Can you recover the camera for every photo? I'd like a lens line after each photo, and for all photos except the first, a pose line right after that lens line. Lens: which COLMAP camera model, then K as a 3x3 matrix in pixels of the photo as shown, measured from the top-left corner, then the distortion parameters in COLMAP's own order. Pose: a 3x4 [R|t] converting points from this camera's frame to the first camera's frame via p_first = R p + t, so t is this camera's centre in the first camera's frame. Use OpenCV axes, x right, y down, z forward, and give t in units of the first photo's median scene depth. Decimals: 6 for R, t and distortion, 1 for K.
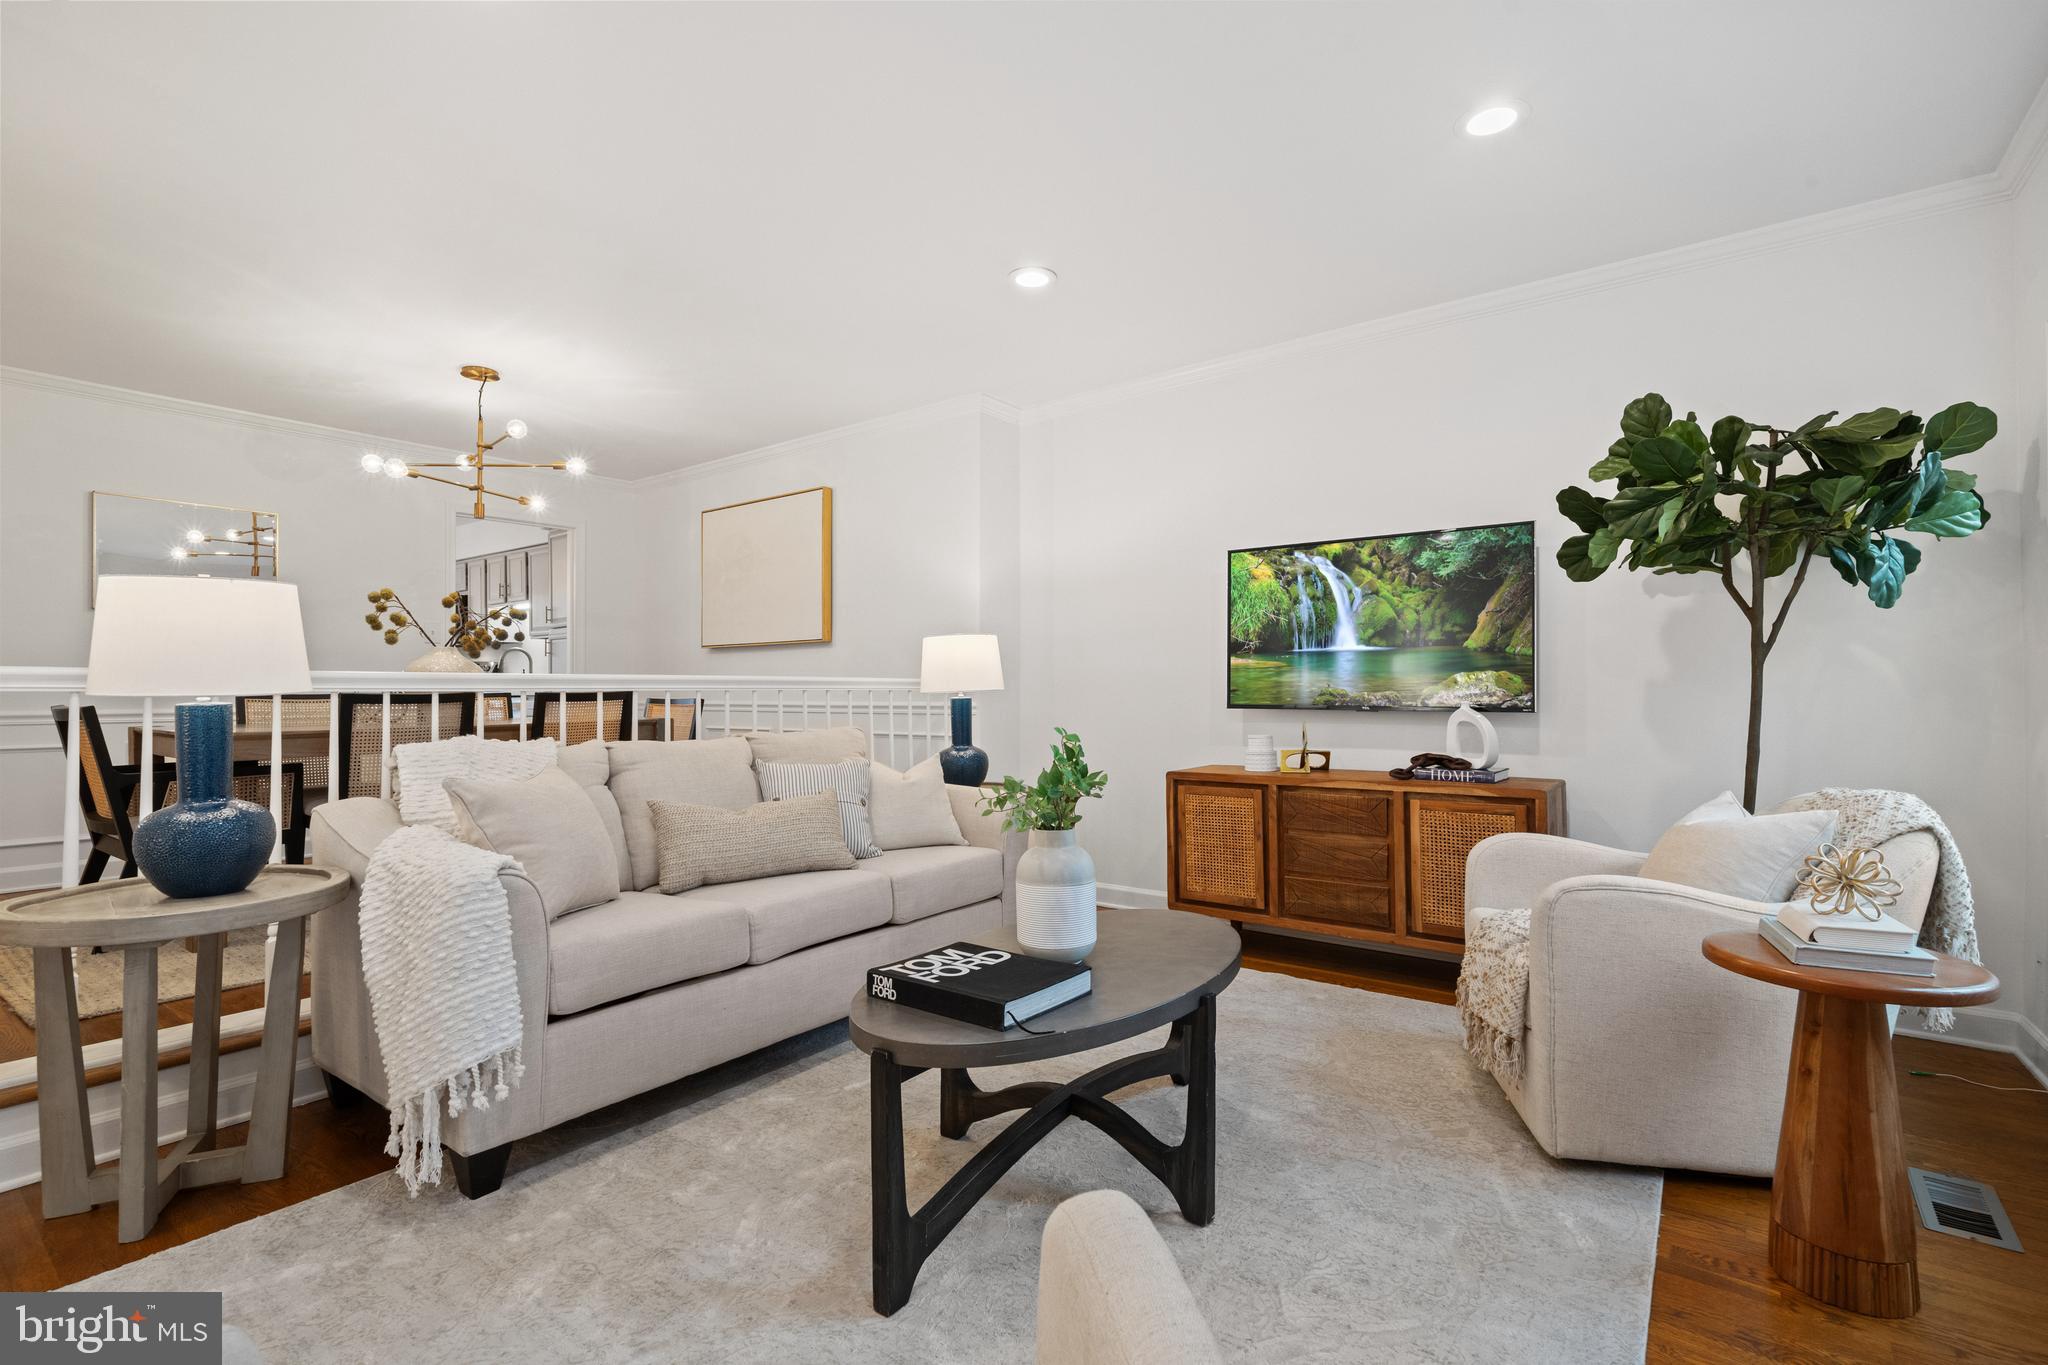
lens RADIAL K [[964.1, 0, 1030.2], [0, 964.1, 680.1], [0, 0, 1]] dist [0.000718, 0.000681]
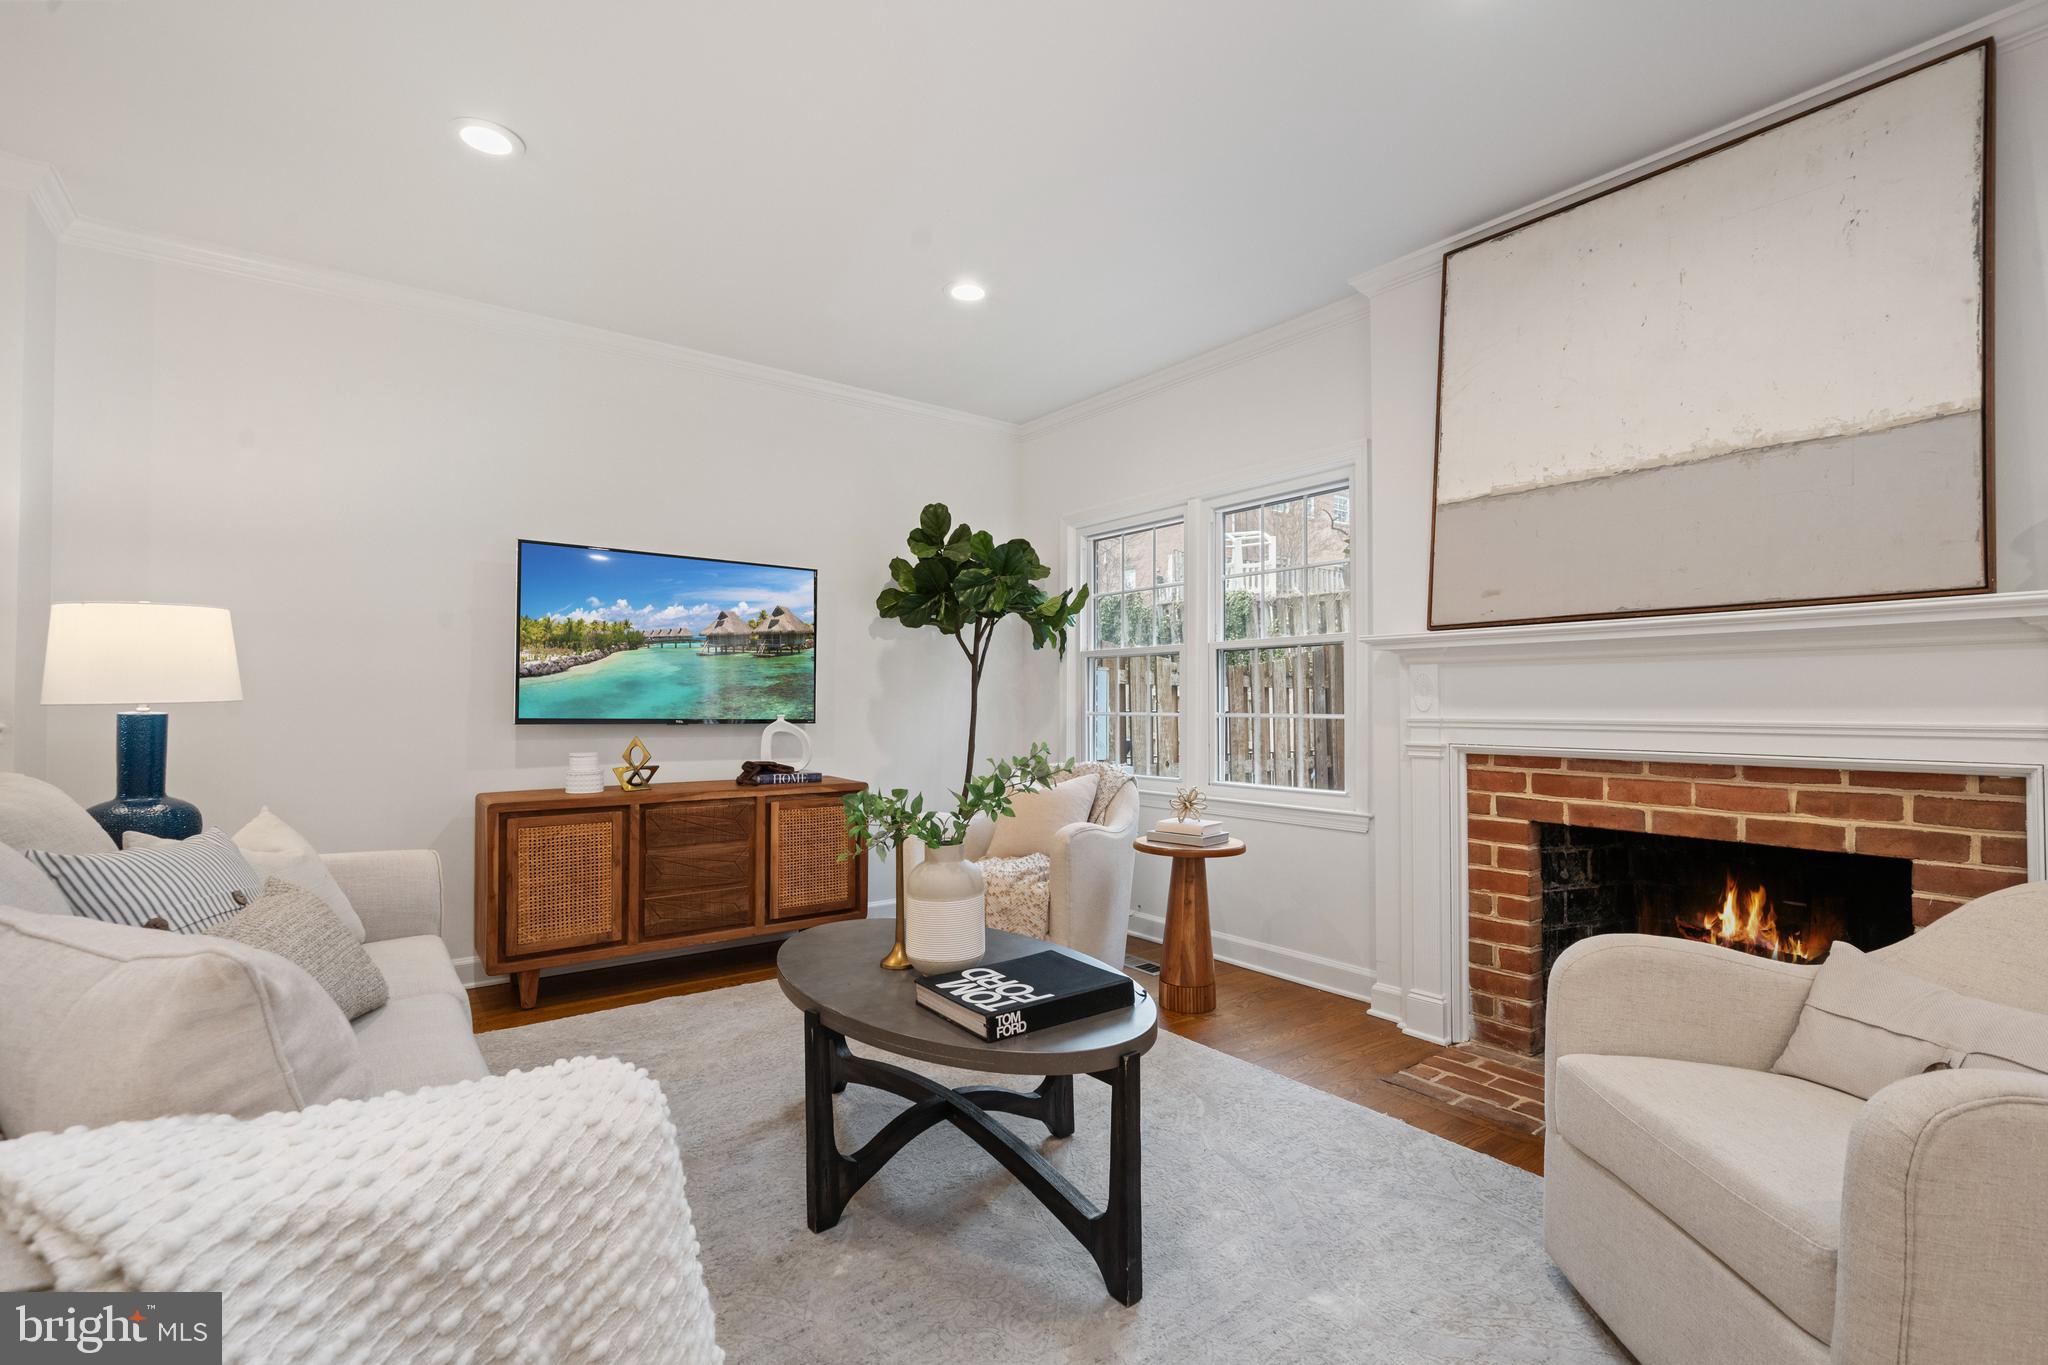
lens RADIAL K [[941.6, 0, 1028.6], [0, 941.6, 685.2], [0, 0, 1]] dist [-0.000016, -0.000863]
pose [[0.263118, 0.023970, 0.964466, -0.553926], [-0.017591, 0.999644, -0.020046, 0.003652], [-0.964603, -0.011692, 0.263446, 0.397350]]
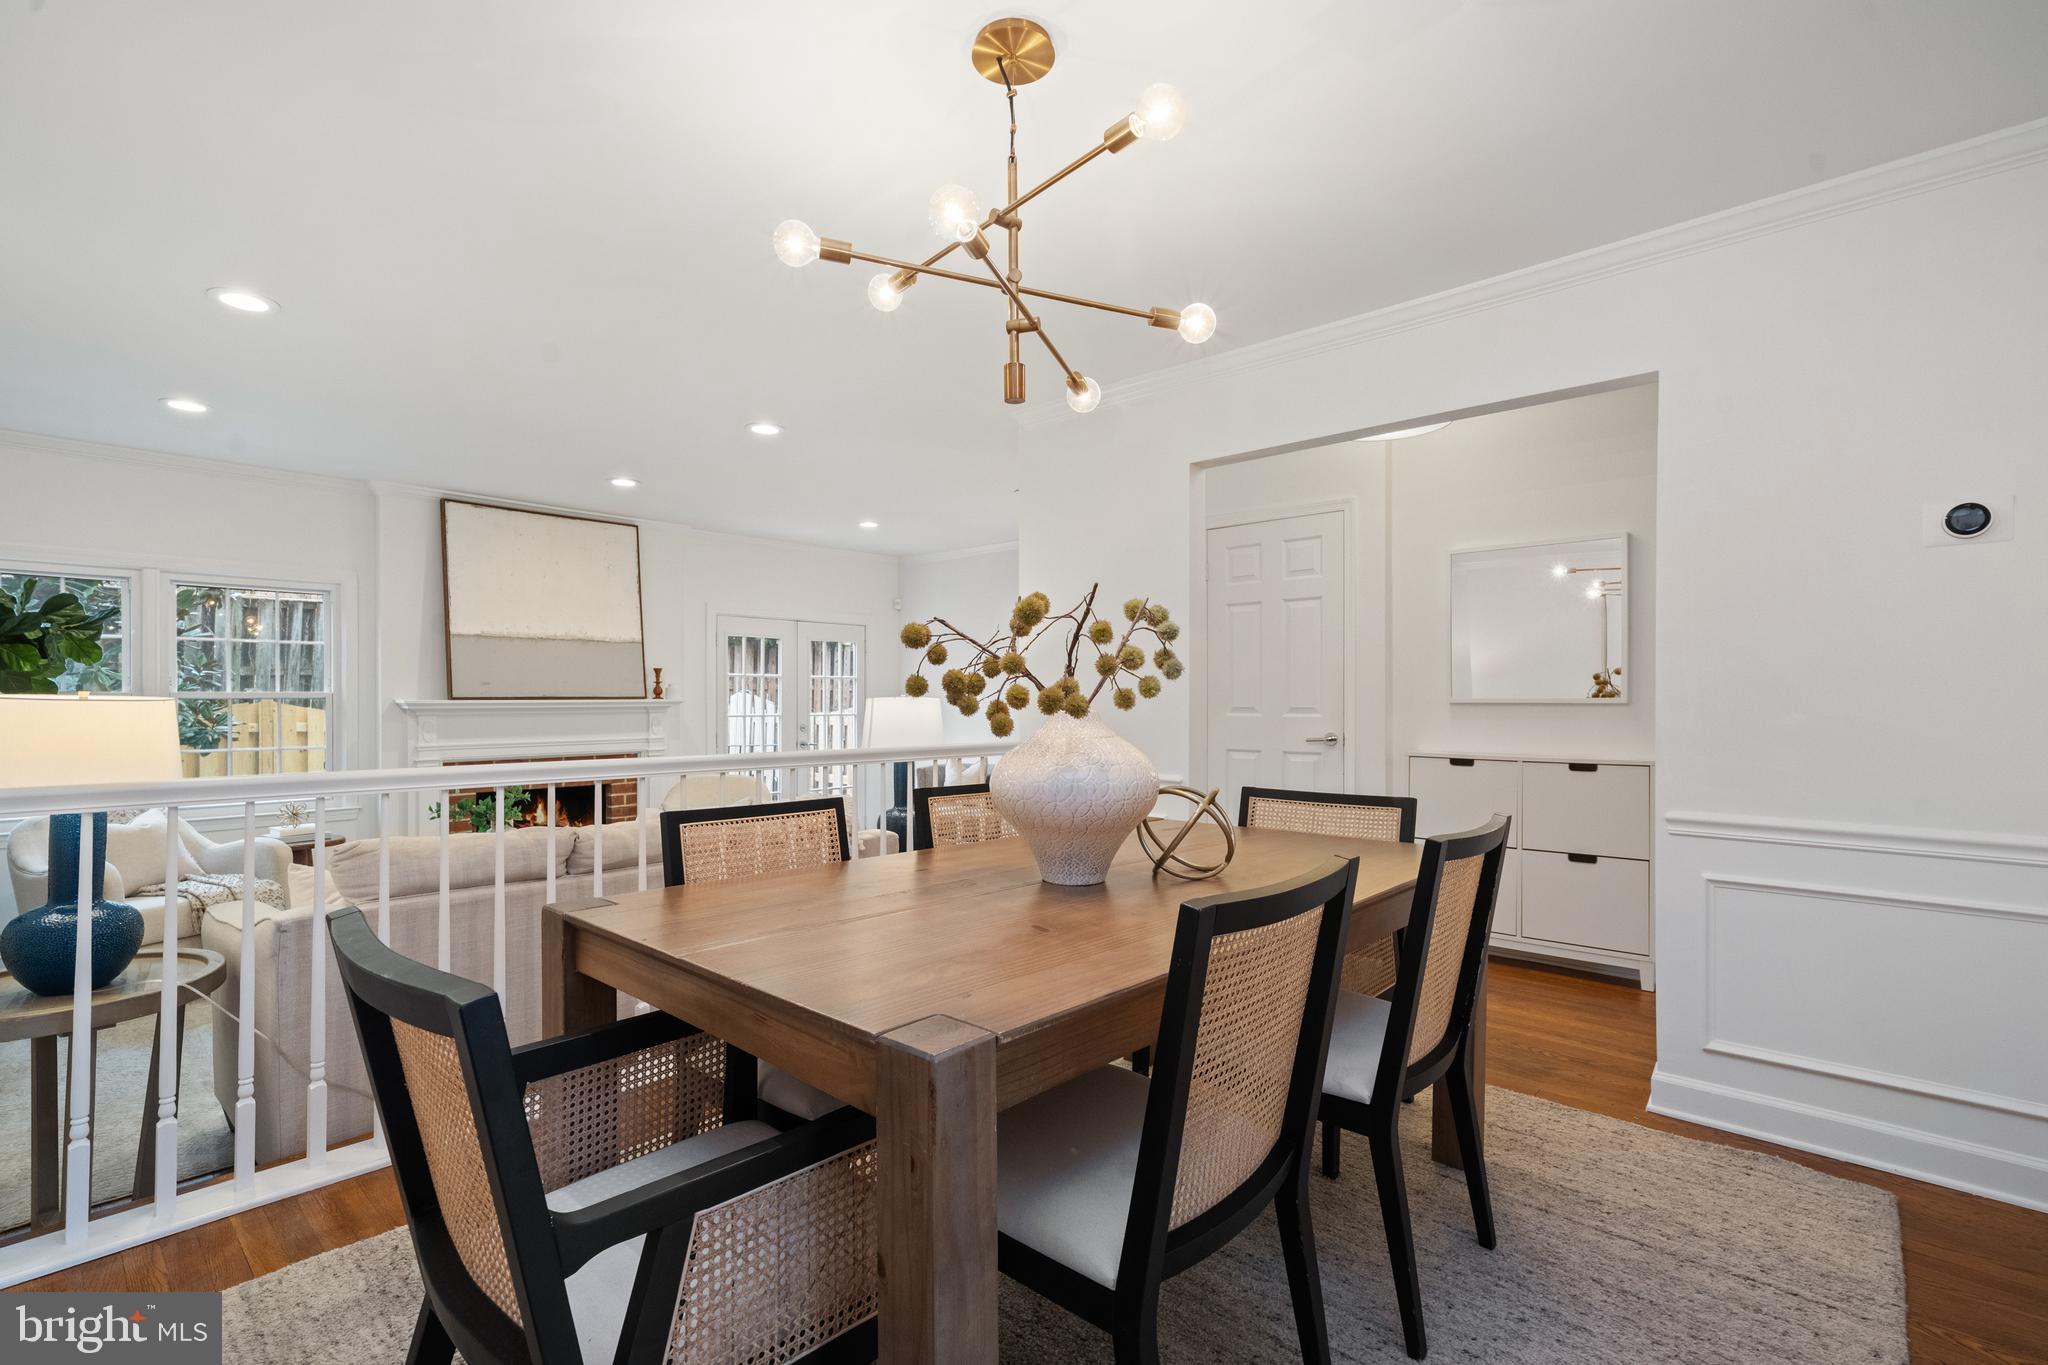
lens RADIAL K [[941.6, 0, 1012.7], [0, 941.6, 692.8], [0, 0, 1]] dist [-0.000016, -0.000863]
pose [[-0.996986, 0.009400, 0.077015, -0.727650], [0.007702, 0.999721, -0.022312, -0.035036], [-0.077203, -0.021651, -0.996780, 1.739541]]
